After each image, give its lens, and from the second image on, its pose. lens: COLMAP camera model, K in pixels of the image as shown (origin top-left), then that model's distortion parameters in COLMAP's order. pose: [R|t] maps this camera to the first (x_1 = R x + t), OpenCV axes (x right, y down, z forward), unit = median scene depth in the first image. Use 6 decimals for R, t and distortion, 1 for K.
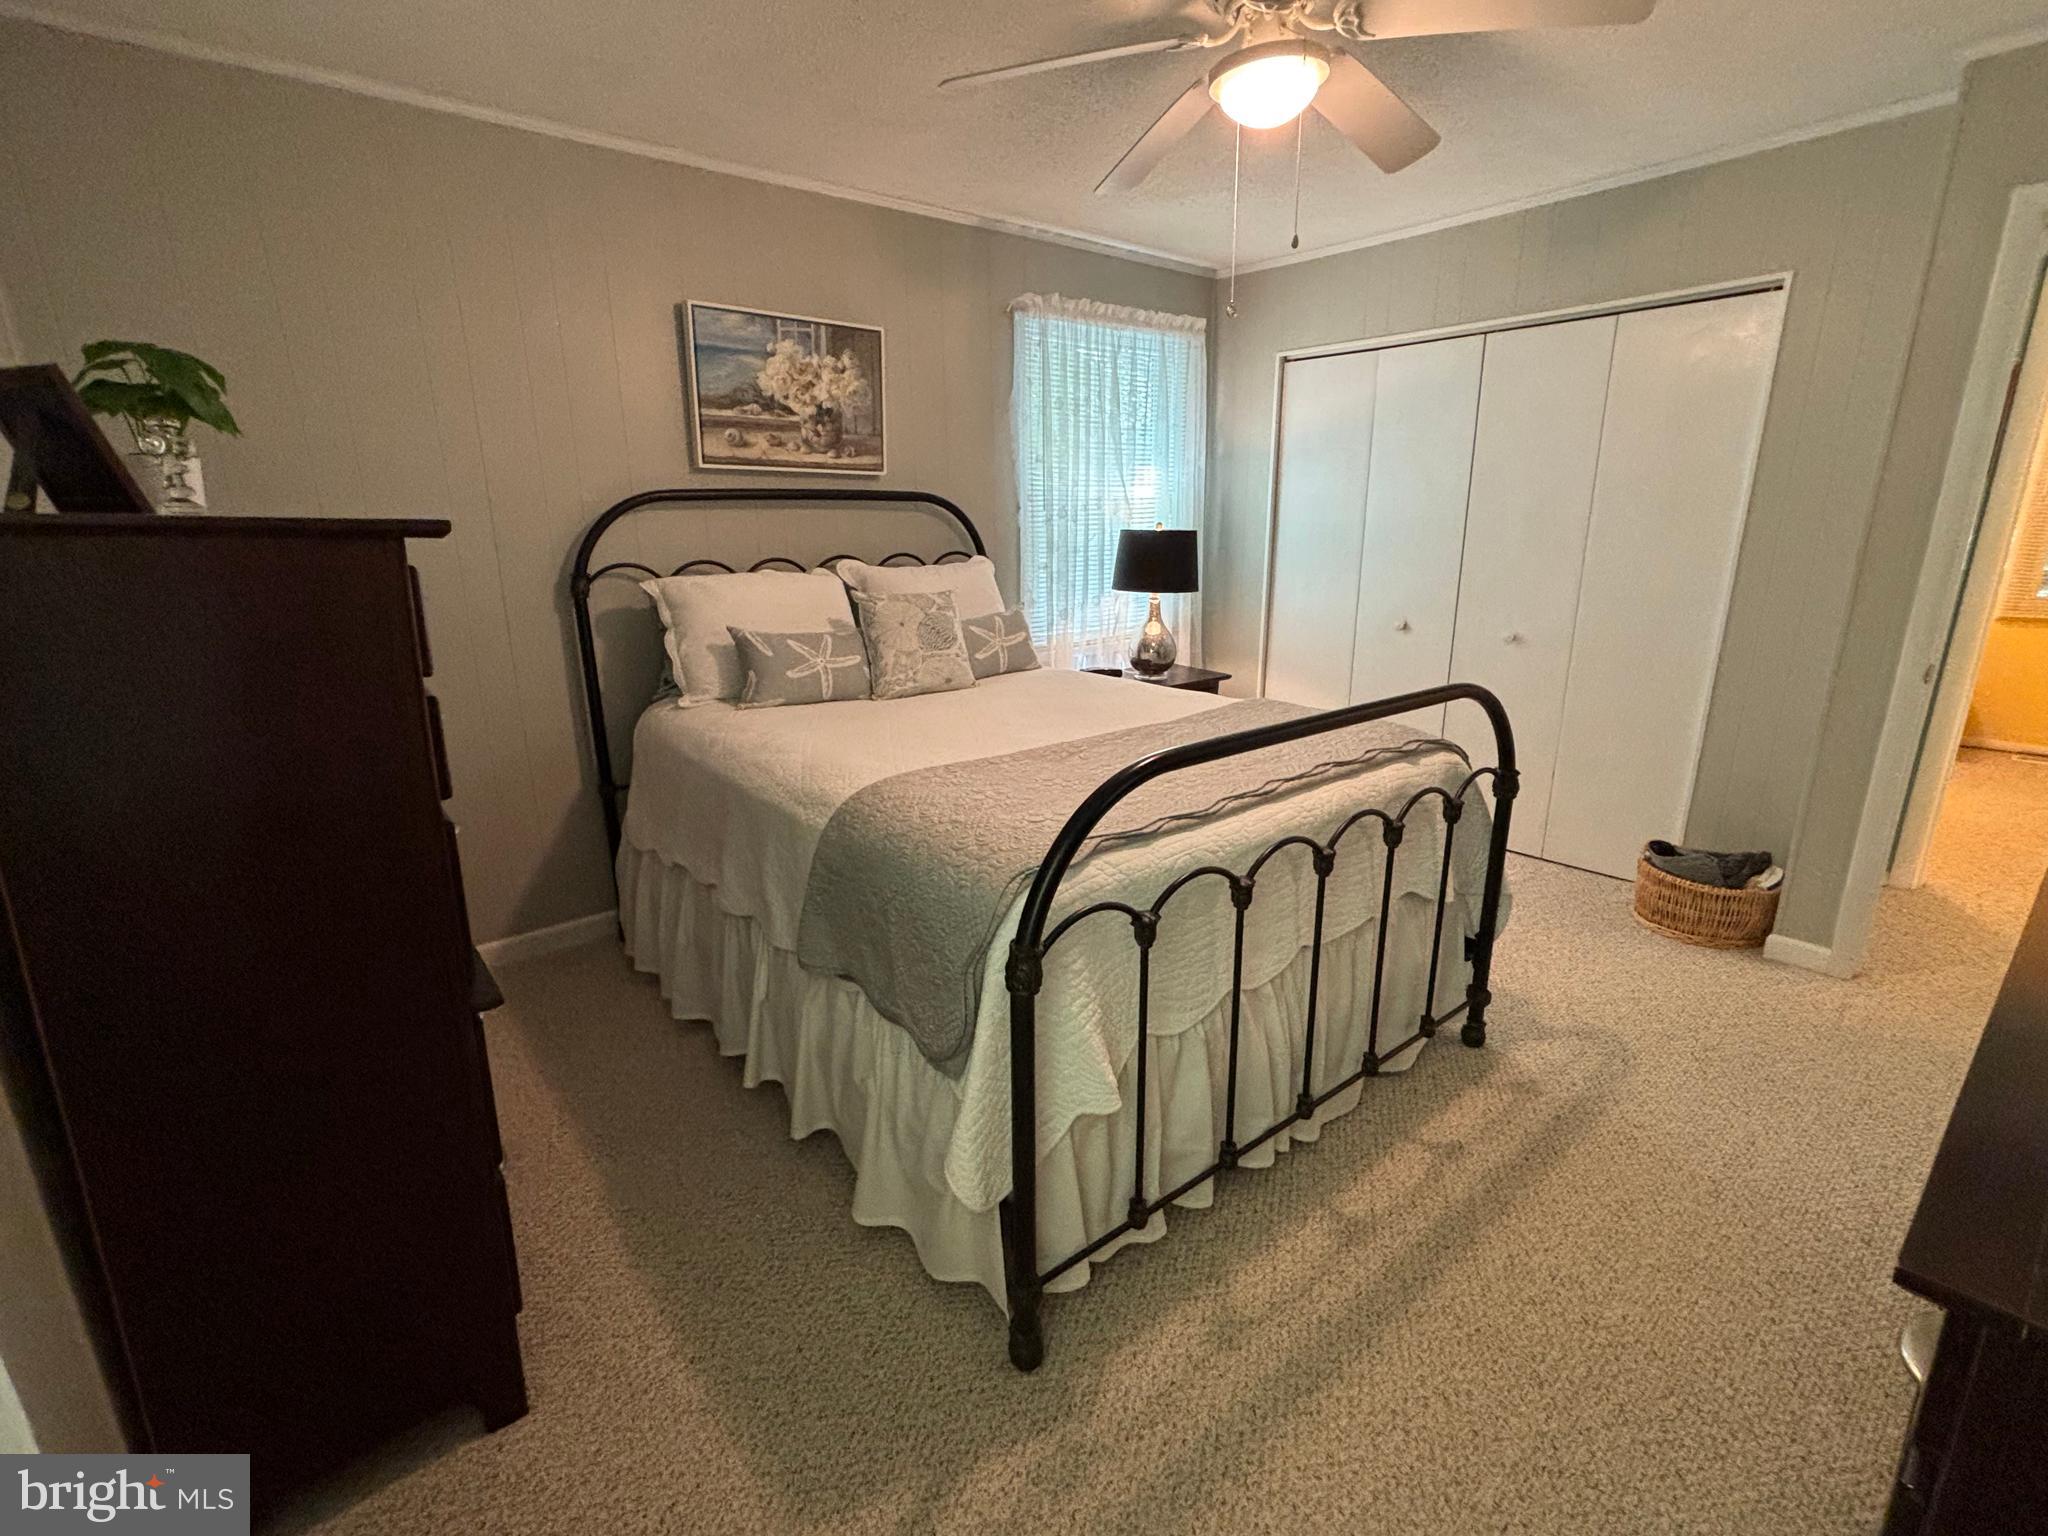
lens RADIAL K [[952.6, 0, 1033.5], [0, 952.6, 751.9], [0, 0, 1]] dist [0.025403, -0.000036]
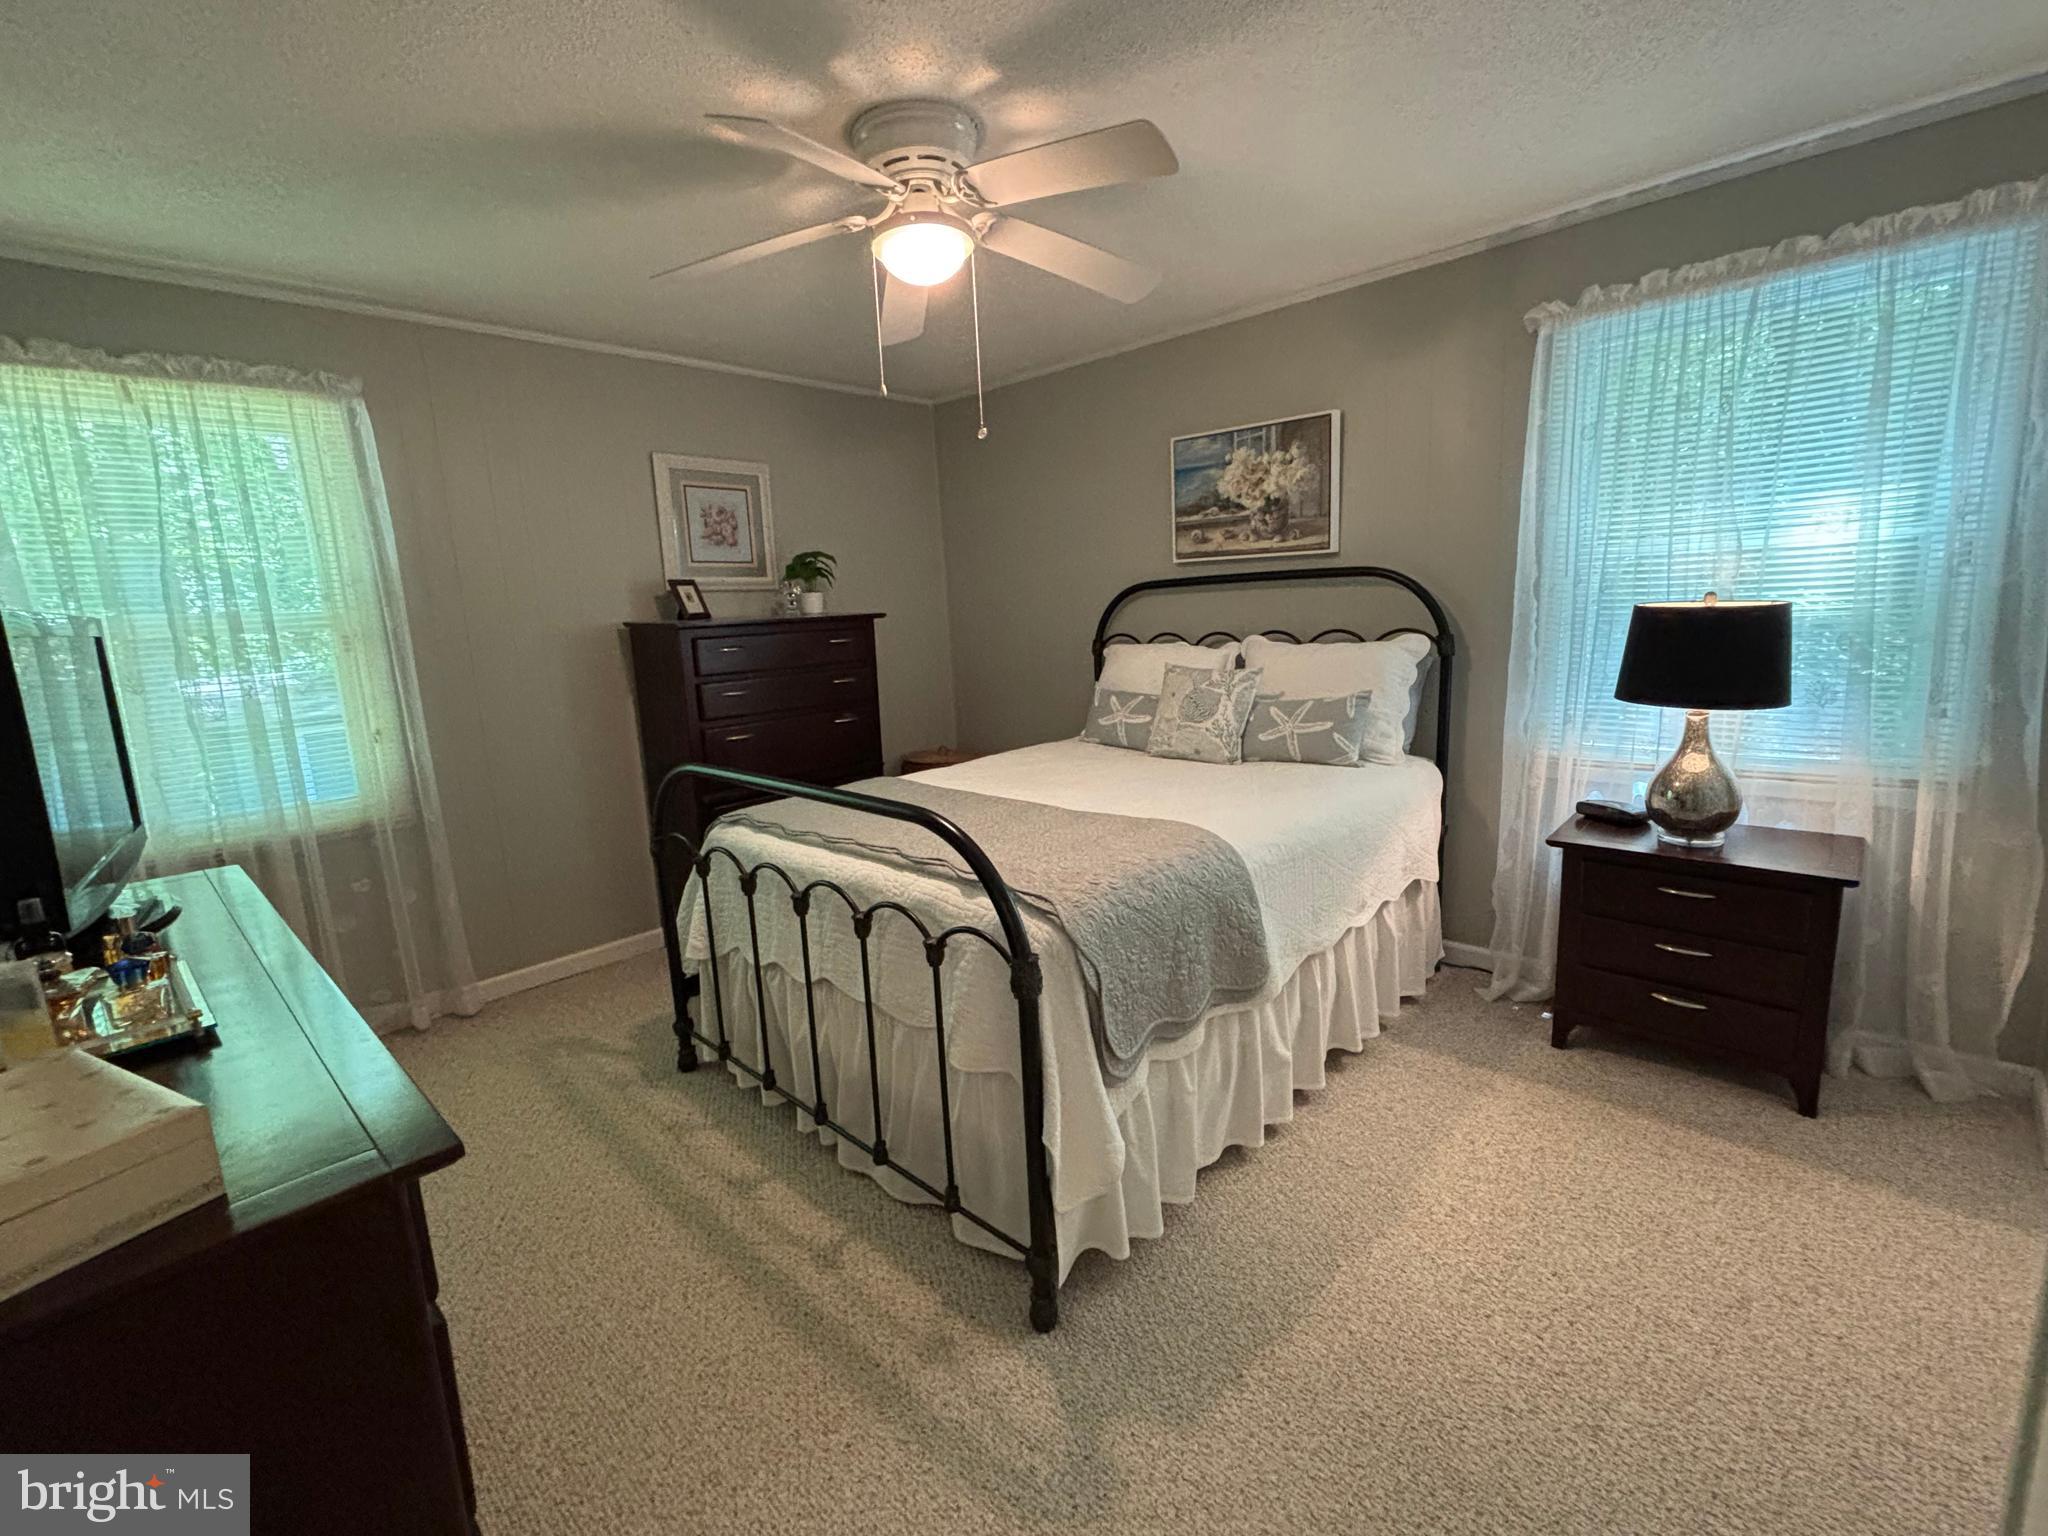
lens RADIAL K [[893.0, 0, 1021.5], [0, 893.0, 767.6], [0, 0, 1]] dist [-0.000225, 0.000012]
pose [[0.110297, 0.182603, -0.976981, 0.830633], [-0.200419, 0.966872, 0.158087, -0.168602], [0.973482, 0.178369, 0.143240, 0.641402]]
